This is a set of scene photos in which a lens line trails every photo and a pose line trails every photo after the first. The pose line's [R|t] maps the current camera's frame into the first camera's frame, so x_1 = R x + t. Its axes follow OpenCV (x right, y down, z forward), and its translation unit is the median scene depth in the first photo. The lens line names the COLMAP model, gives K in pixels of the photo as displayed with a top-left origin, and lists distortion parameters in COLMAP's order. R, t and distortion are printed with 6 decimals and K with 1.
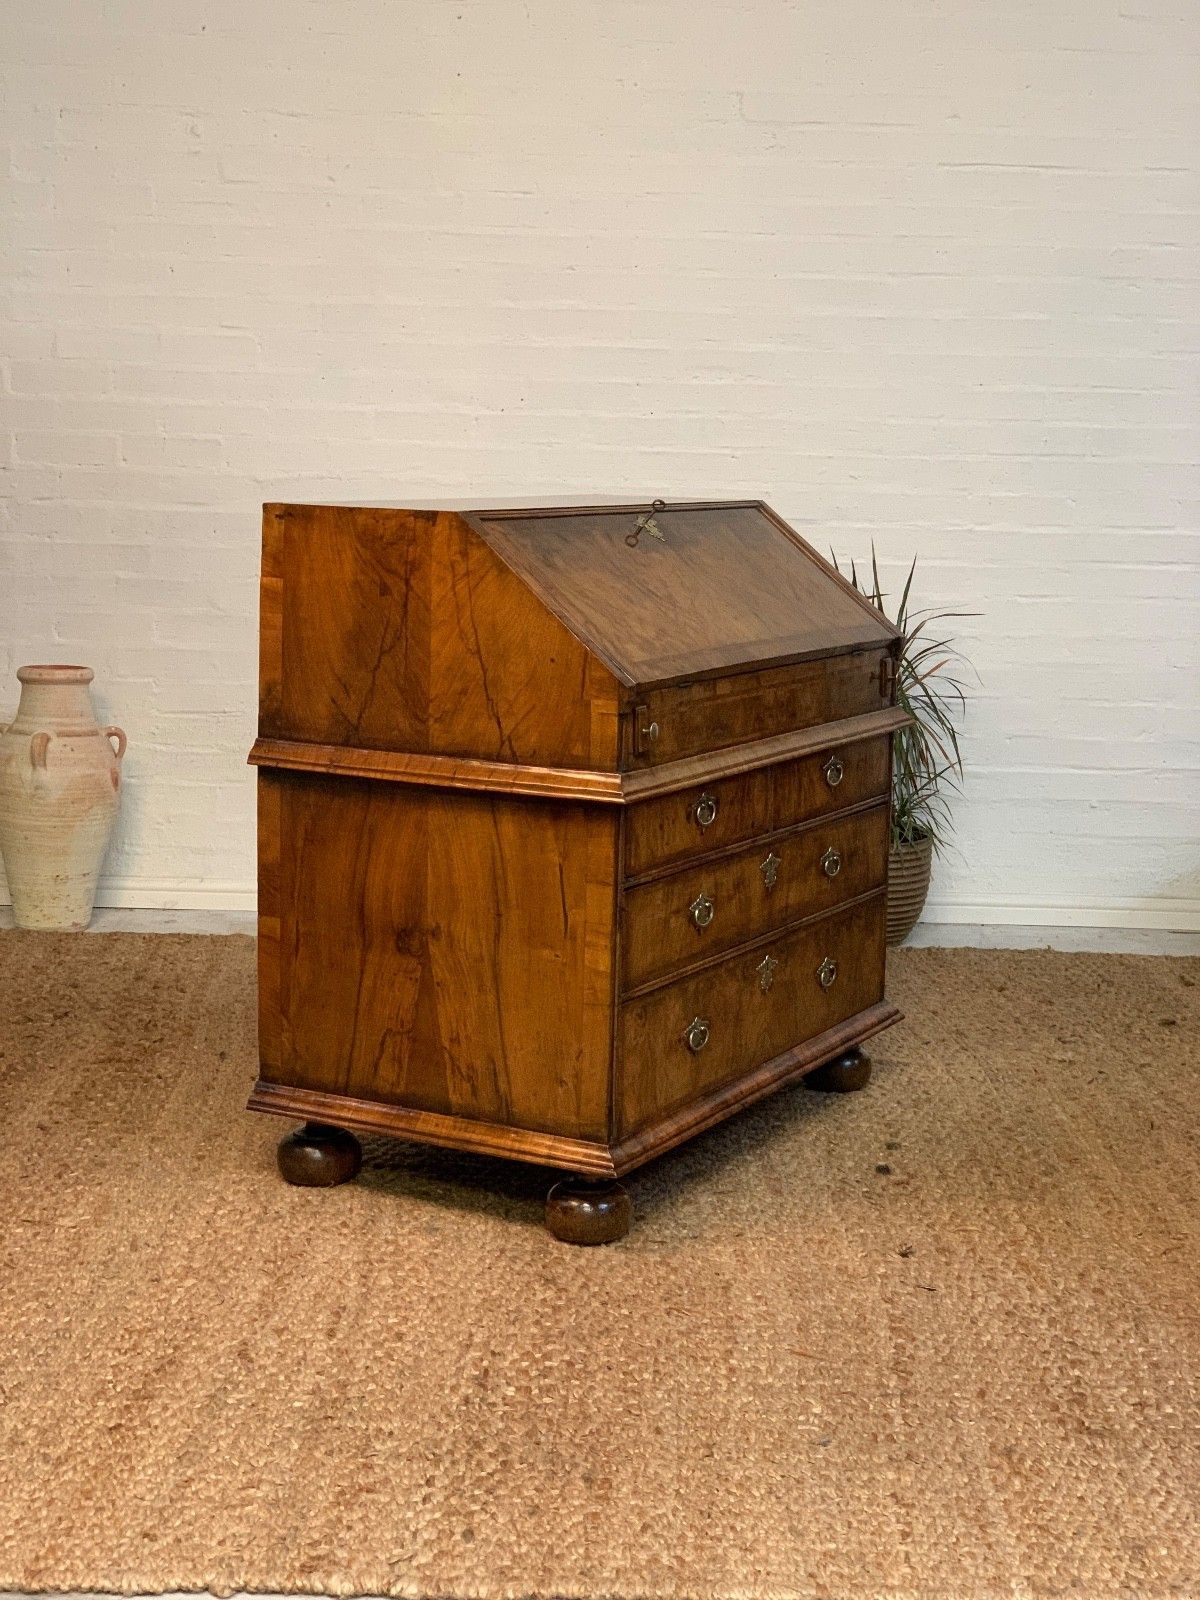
lens RADIAL K [[2384.5, 0, 607.4], [0, 2384.5, 773.7], [0, 0, 1]] dist [0.164486, -0.655353]
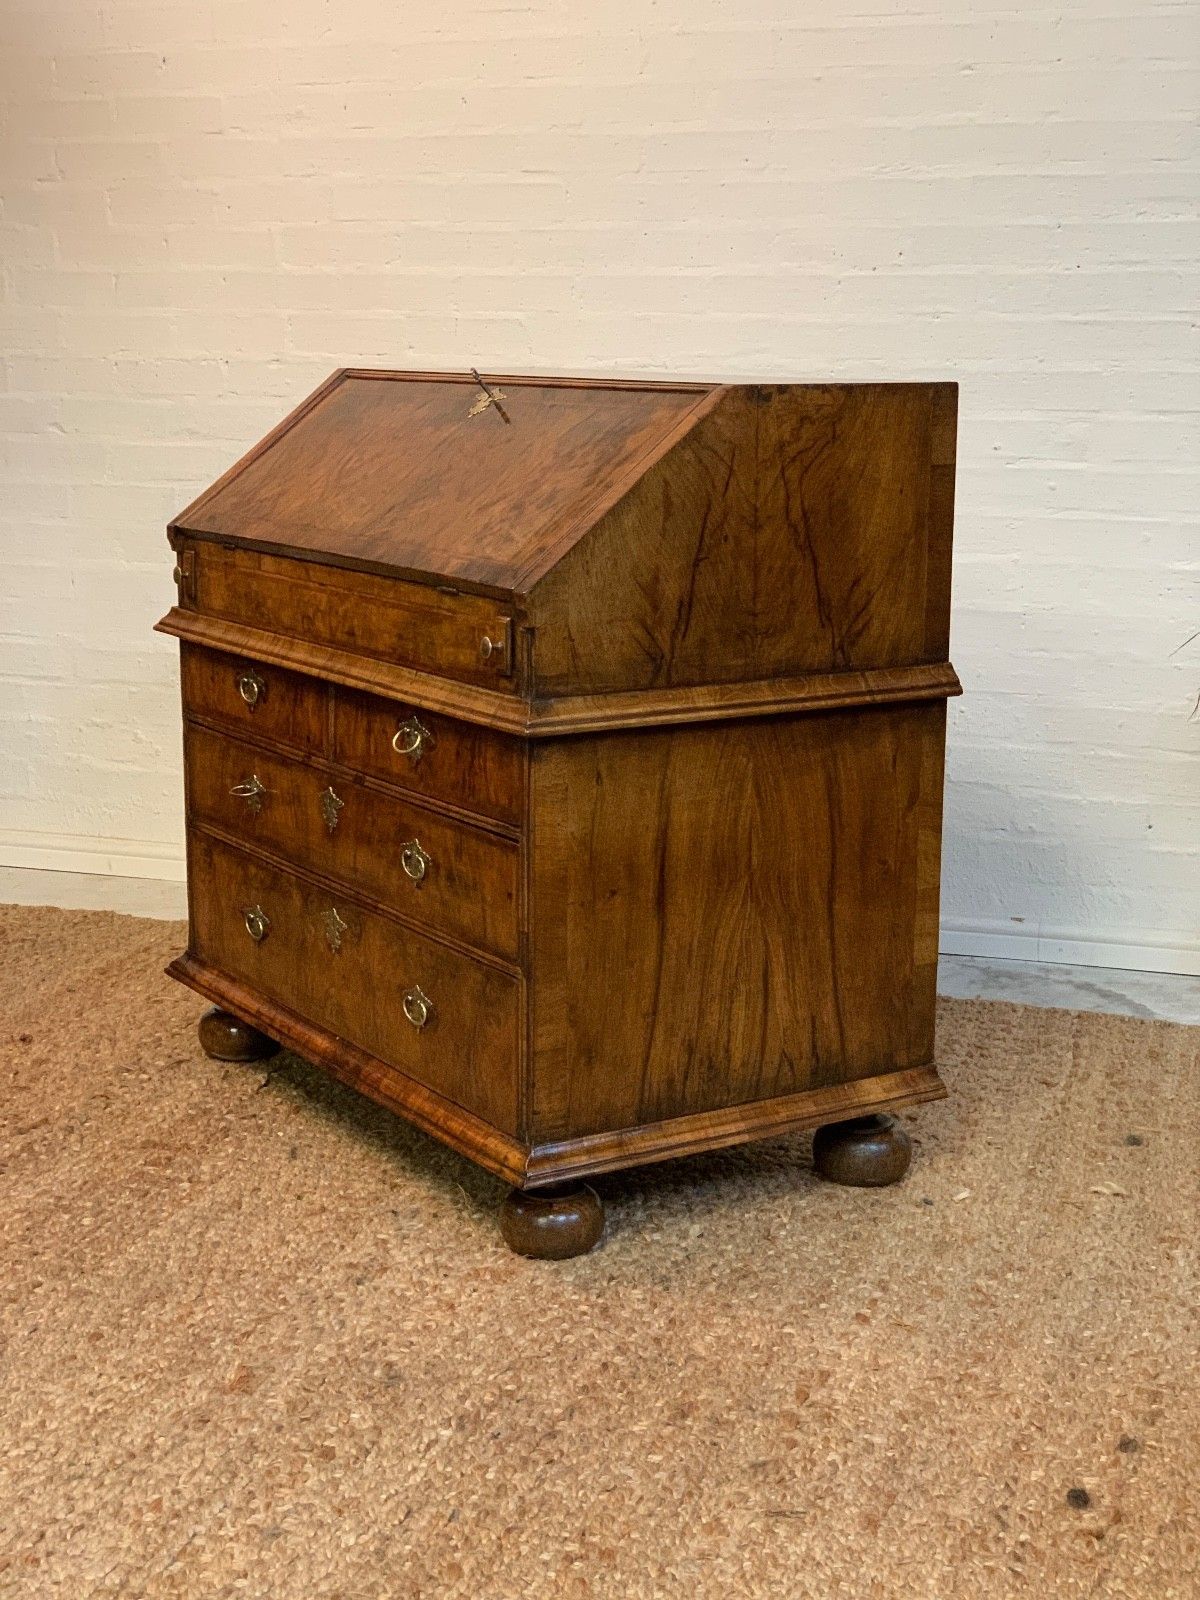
lens RADIAL K [[2384.5, 0, 607.4], [0, 2384.5, 773.7], [0, 0, 1]] dist [0.164486, -0.655353]
pose [[0.939401, 0.043627, -0.340033, 0.215800], [-0.030259, 0.998550, 0.044520, -0.042234], [0.341482, -0.031533, 0.939359, 0.426246]]
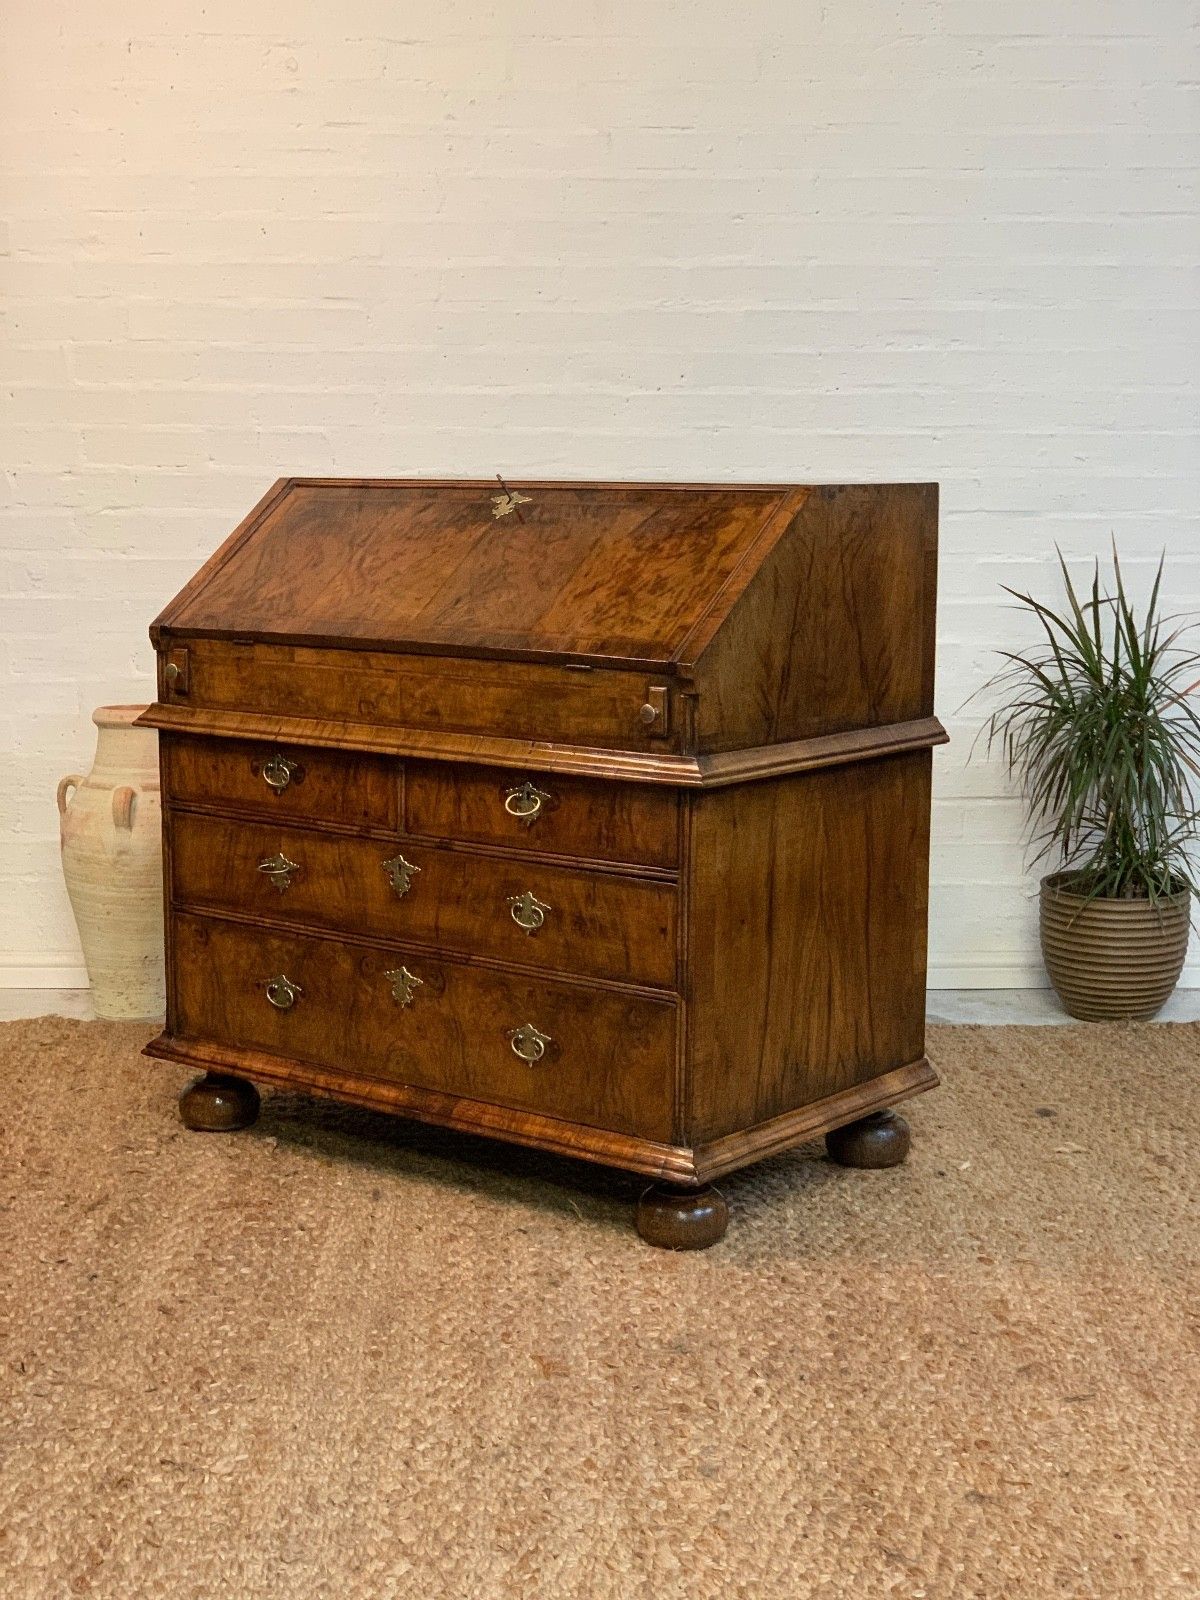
lens RADIAL K [[2376.5, 0, 594.8], [0, 2376.5, 794.5], [0, 0, 1]] dist [0.174217, -0.900448]
pose [[0.999720, -0.020636, -0.011623, -0.093643], [0.020680, 0.999779, 0.003680, -0.021160], [0.011544, -0.003919, 0.999926, 0.256318]]
